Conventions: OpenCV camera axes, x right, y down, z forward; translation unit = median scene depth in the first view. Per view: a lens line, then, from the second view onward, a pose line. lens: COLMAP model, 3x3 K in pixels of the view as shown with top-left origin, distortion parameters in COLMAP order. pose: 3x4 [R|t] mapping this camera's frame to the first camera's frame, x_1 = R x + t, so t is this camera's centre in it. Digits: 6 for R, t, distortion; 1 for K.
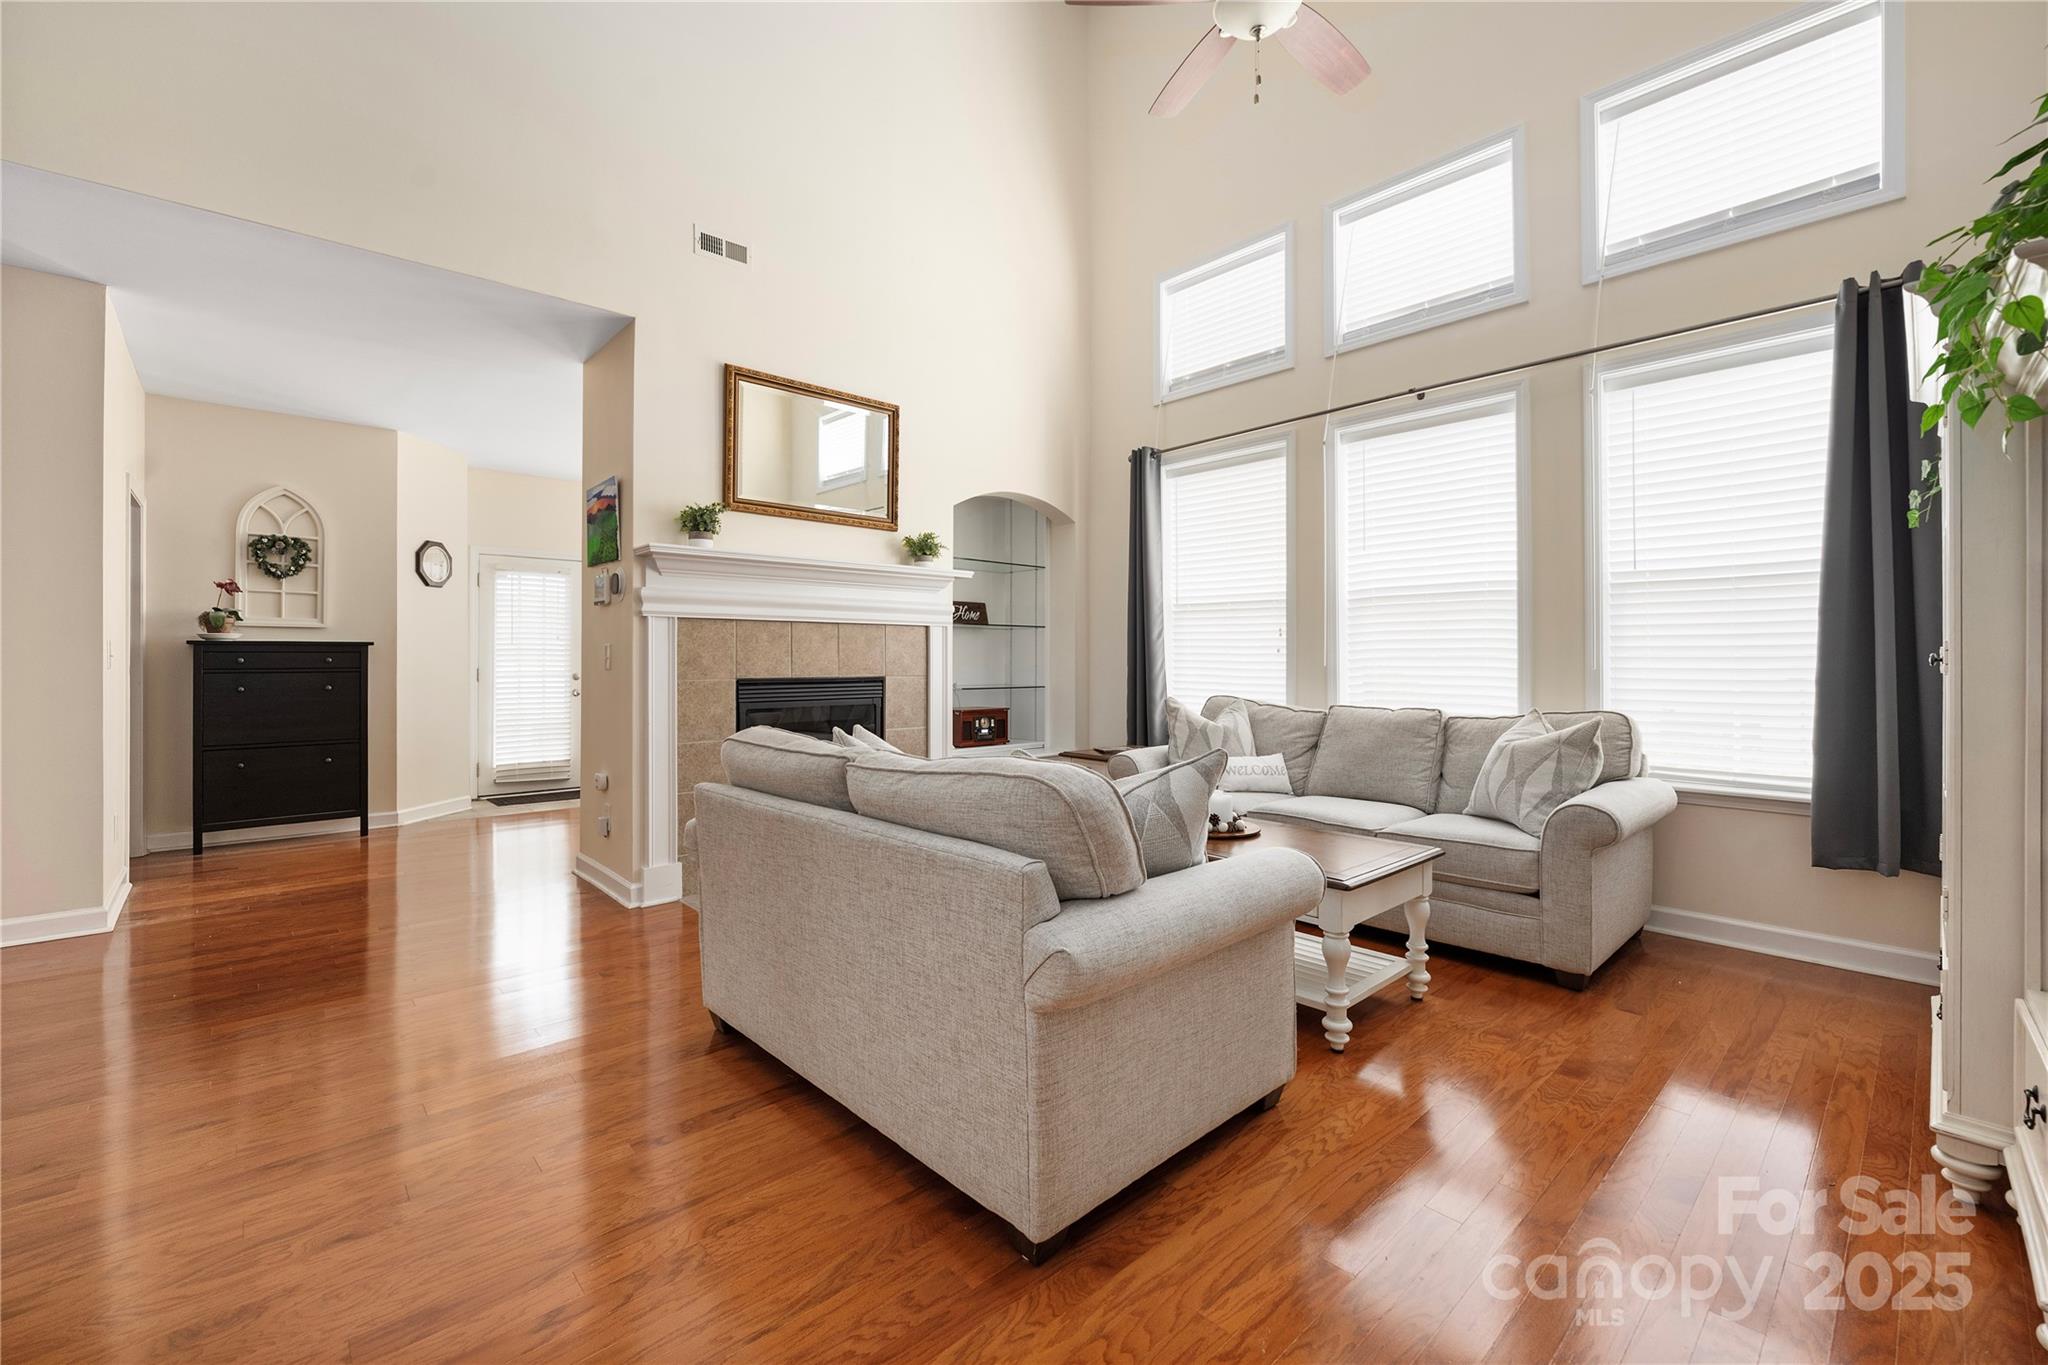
lens RADIAL K [[835.3, 0, 1019.2], [0, 835.3, 663.7], [0, 0, 1]] dist [-0.005121, -0.000288]
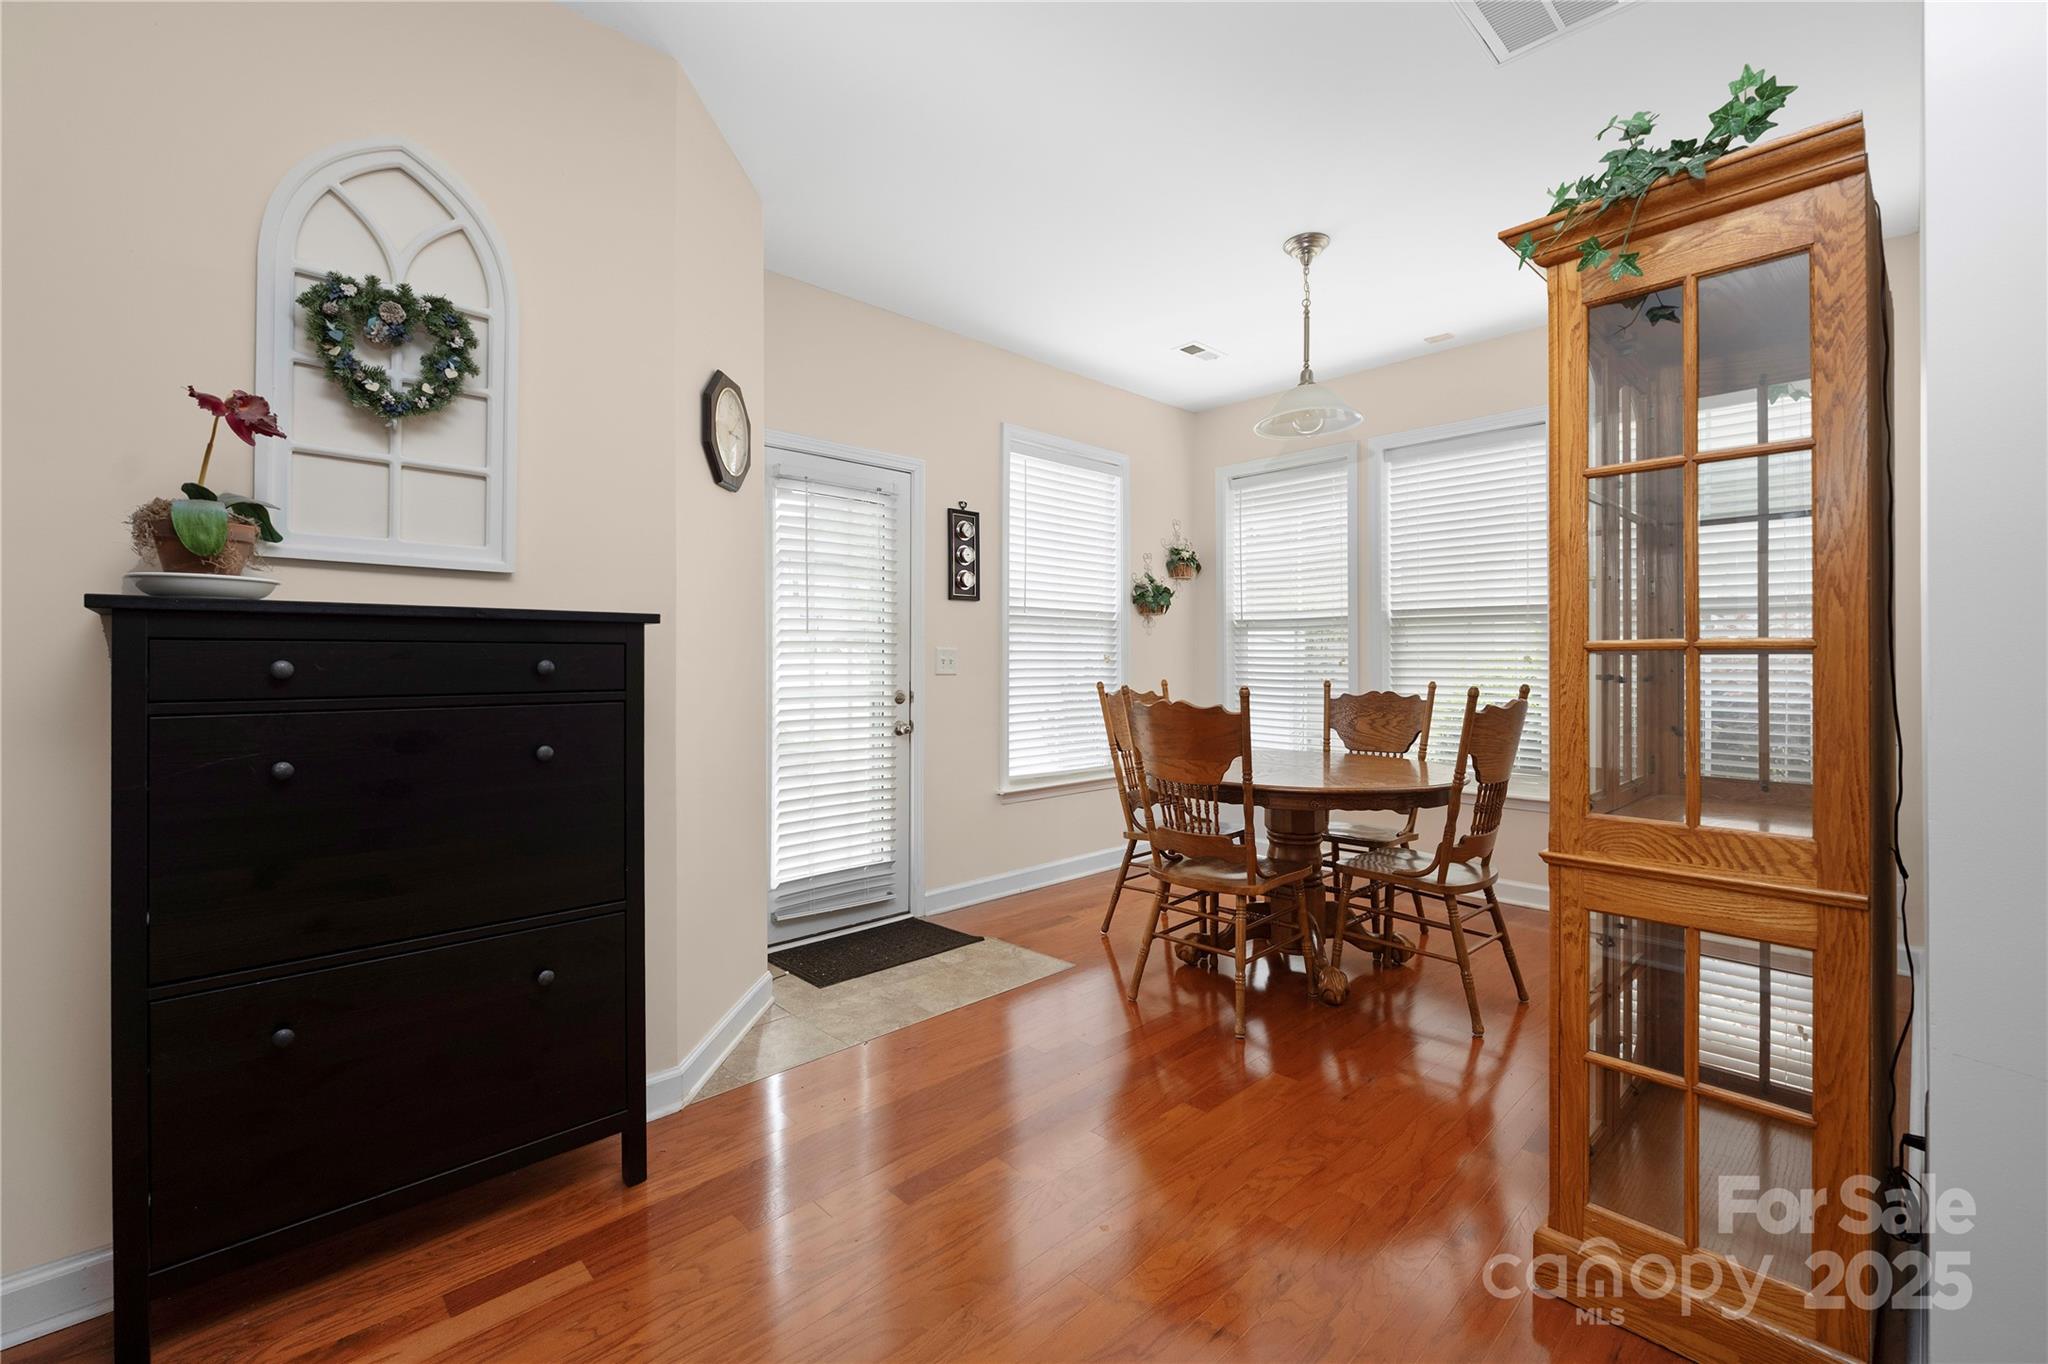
lens RADIAL K [[835.3, 0, 1006.3], [0, 835.3, 655.2], [0, 0, 1]] dist [-0.005121, -0.000288]
pose [[0.999212, -0.004963, 0.039389, -0.774214], [0.005354, 0.999937, -0.009838, -0.006366], [-0.039338, 0.010041, 0.999176, 0.780051]]
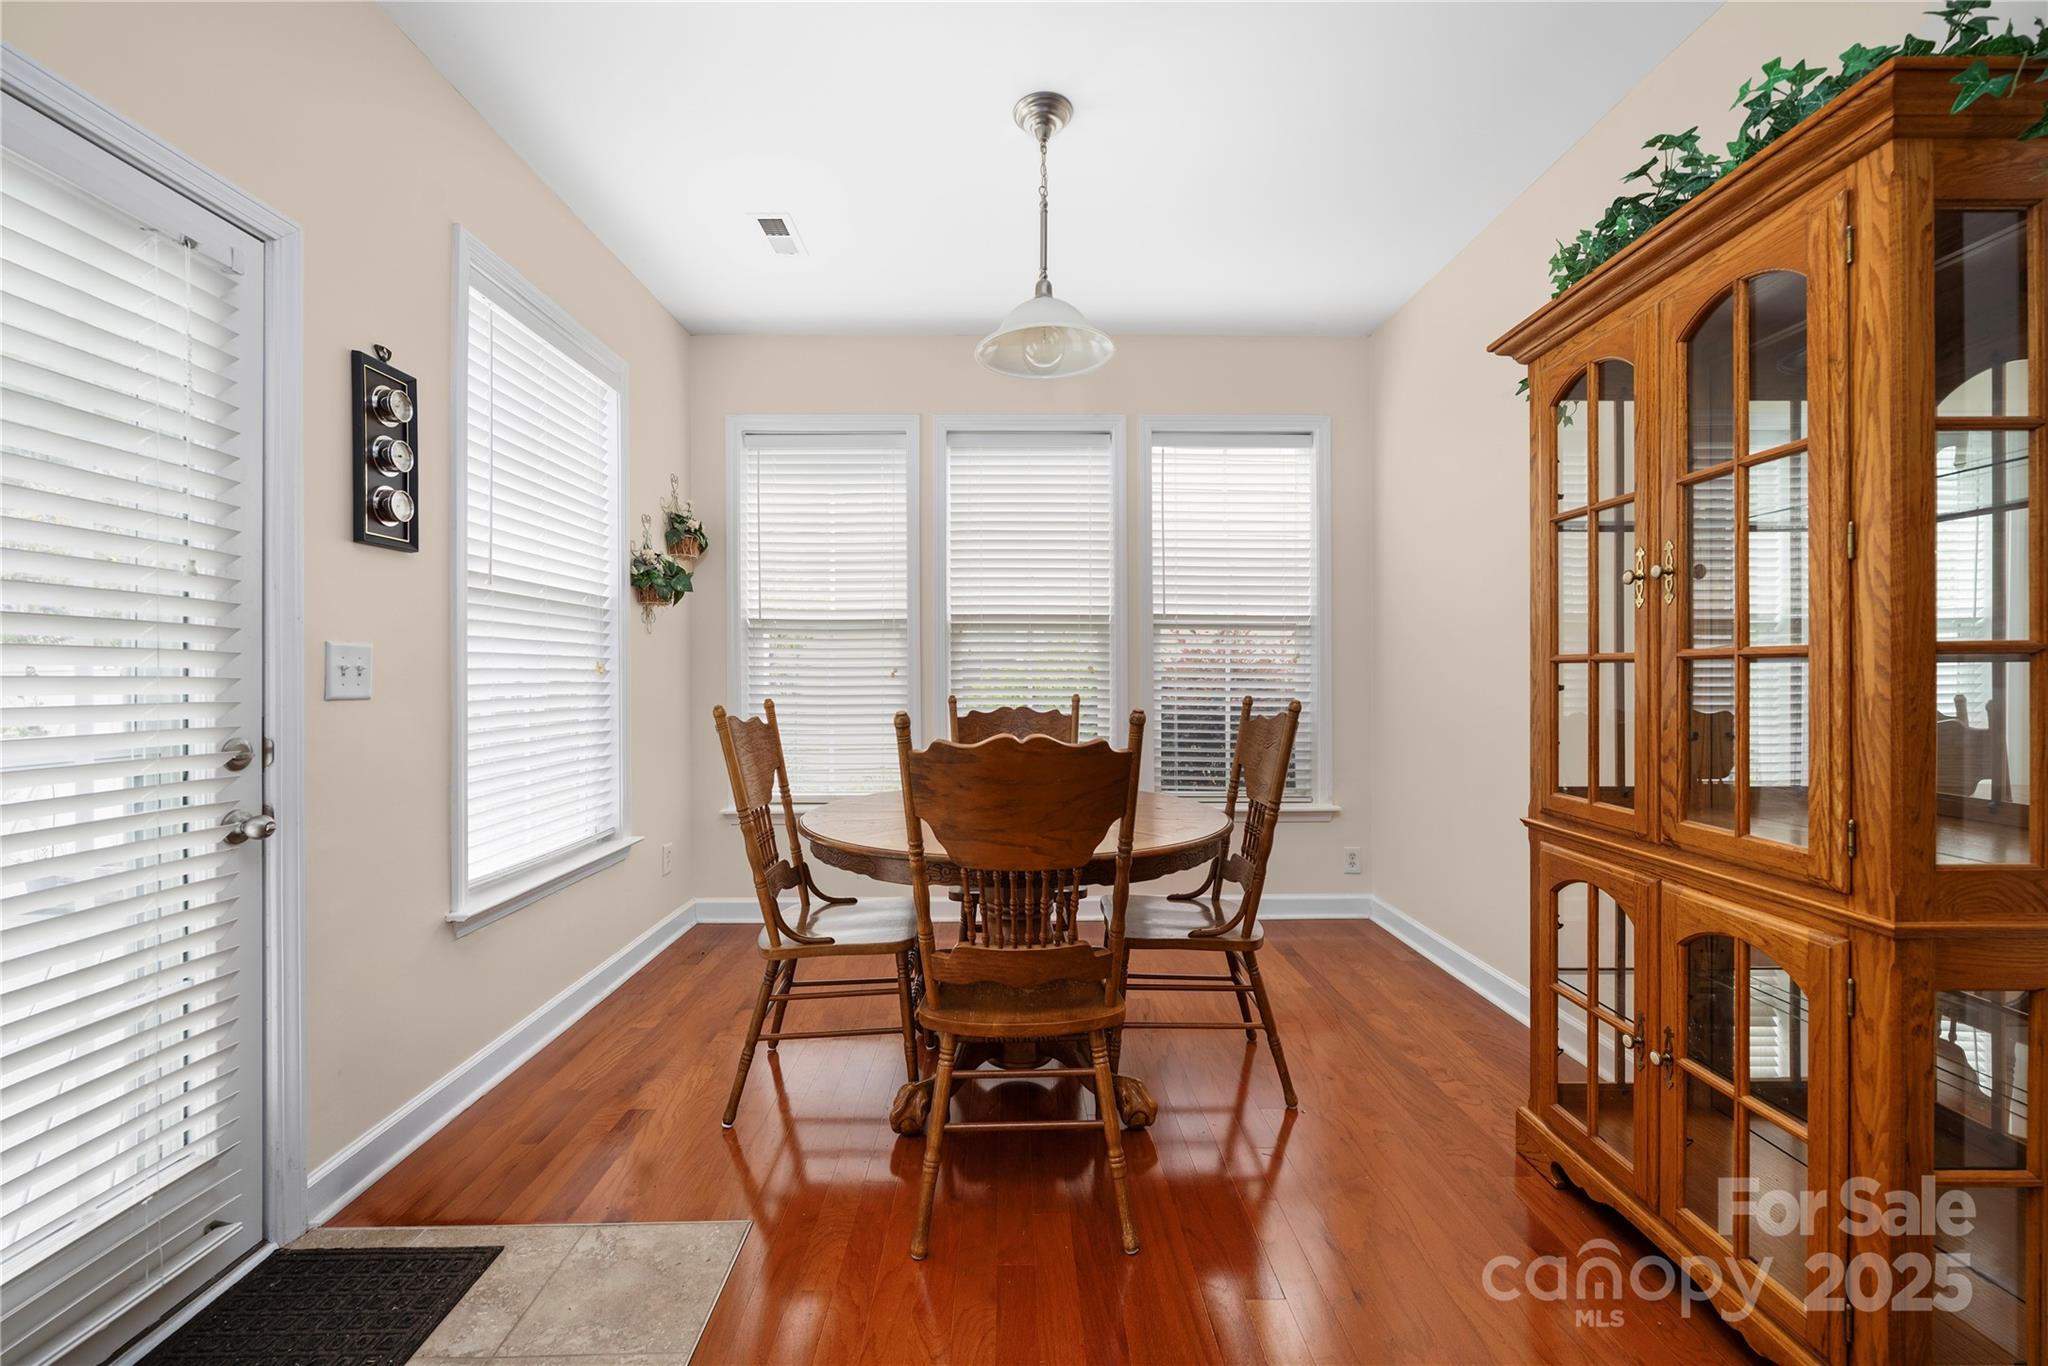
lens RADIAL K [[835.3, 0, 1034.1], [0, 835.3, 674.2], [0, 0, 1]] dist [-0.005121, -0.000288]
pose [[0.650393, -0.006481, 0.759570, -0.893501], [0.005952, 0.999976, 0.003436, -0.006444], [-0.759575, 0.002287, 0.650416, 1.121802]]
